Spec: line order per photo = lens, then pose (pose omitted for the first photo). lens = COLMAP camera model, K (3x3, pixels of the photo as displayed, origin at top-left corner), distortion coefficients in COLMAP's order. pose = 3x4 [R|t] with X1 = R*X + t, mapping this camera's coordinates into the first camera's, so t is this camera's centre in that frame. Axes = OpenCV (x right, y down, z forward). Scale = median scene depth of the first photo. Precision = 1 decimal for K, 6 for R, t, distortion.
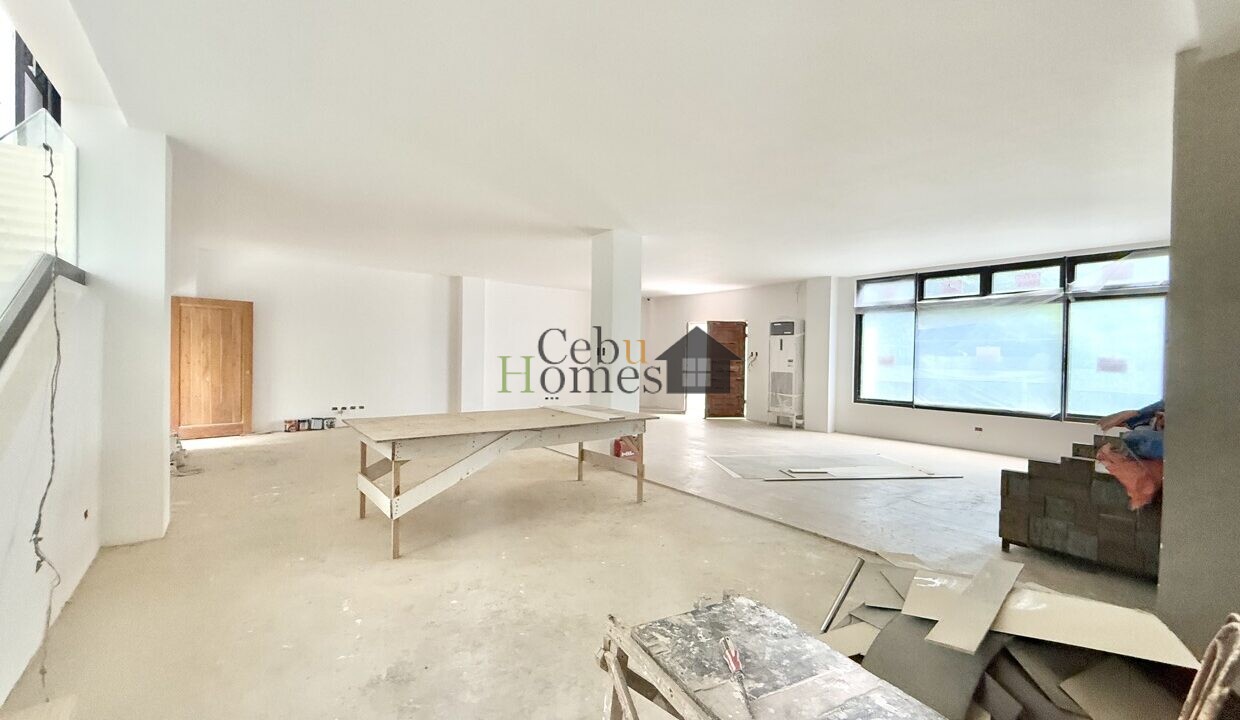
lens RADIAL K [[493.3, 0, 618.9], [0, 493.3, 360.2], [0, 0, 1]] dist [0.001193, -0.000283]
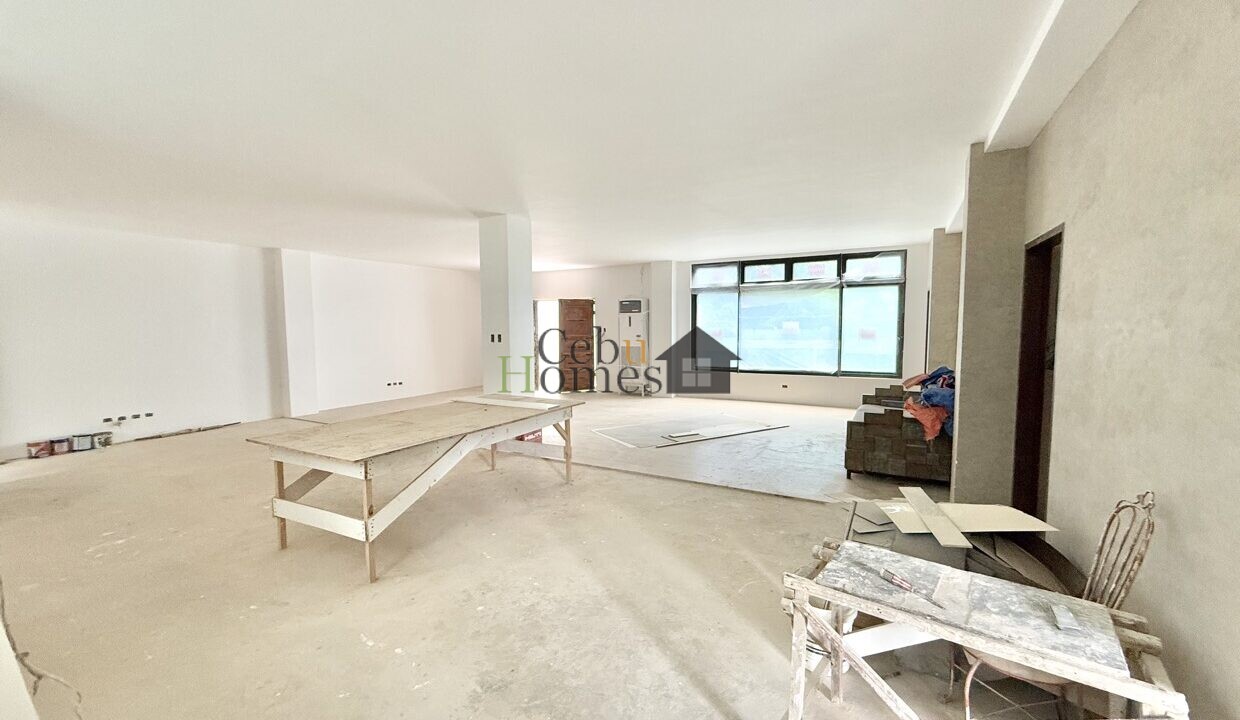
lens RADIAL K [[493.3, 0, 616.1], [0, 493.3, 360.7], [0, 0, 1]] dist [0.001193, -0.000283]
pose [[0.921371, -0.053320, 0.385010, -0.207540], [0.028048, 0.997084, 0.070964, -0.037710], [-0.387671, -0.054585, 0.920180, -0.005218]]
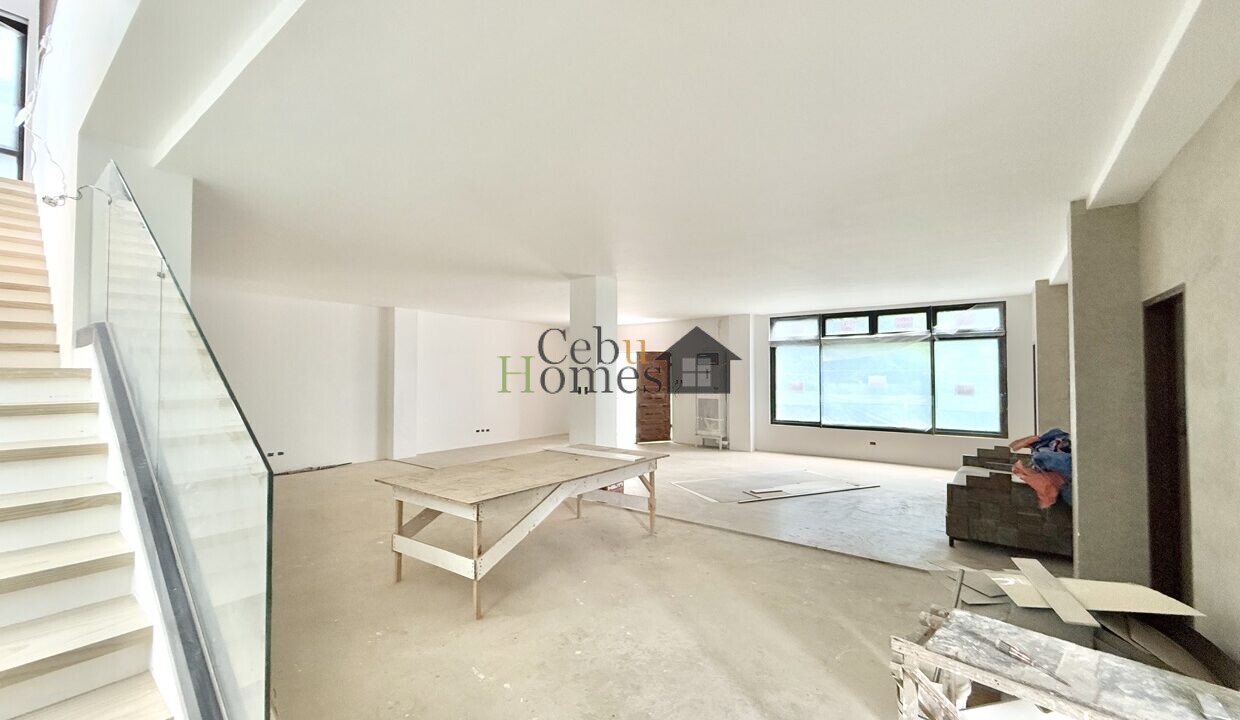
lens RADIAL K [[493.3, 0, 616.6], [0, 493.3, 360.8], [0, 0, 1]] dist [0.001193, -0.000283]
pose [[0.967067, -0.010713, 0.254297, -0.243878], [0.019447, 0.999303, -0.031855, -0.048008], [-0.253778, 0.035751, 0.966601, -0.032801]]
